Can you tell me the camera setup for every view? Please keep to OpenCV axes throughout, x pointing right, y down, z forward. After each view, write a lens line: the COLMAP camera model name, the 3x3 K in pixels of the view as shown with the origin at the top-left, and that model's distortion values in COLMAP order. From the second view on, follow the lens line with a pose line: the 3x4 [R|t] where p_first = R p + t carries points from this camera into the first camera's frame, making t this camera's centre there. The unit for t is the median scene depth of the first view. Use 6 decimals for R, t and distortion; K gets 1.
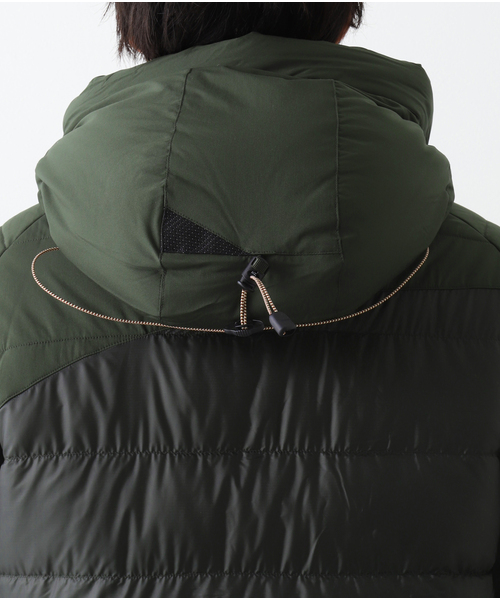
lens RADIAL K [[3880.1, 0, 252.5], [0, 3880.1, 297.5], [0, 0, 1]] dist [0.677011, 0.000000]
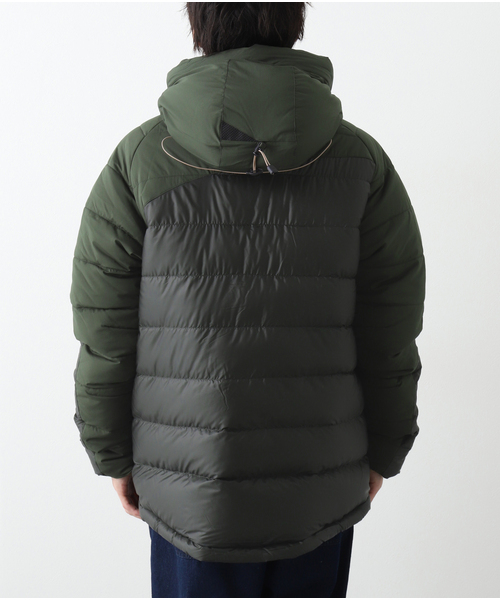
lens RADIAL K [[3880.1, 0, 247.0], [0, 3880.1, 298.7], [0, 0, 1]] dist [0.677011, 0.000000]
pose [[0.999327, 0.019034, 0.031366, -0.077987], [-0.020024, 0.999301, 0.031565, 0.010264], [-0.030743, -0.032172, 0.999009, -1.355032]]
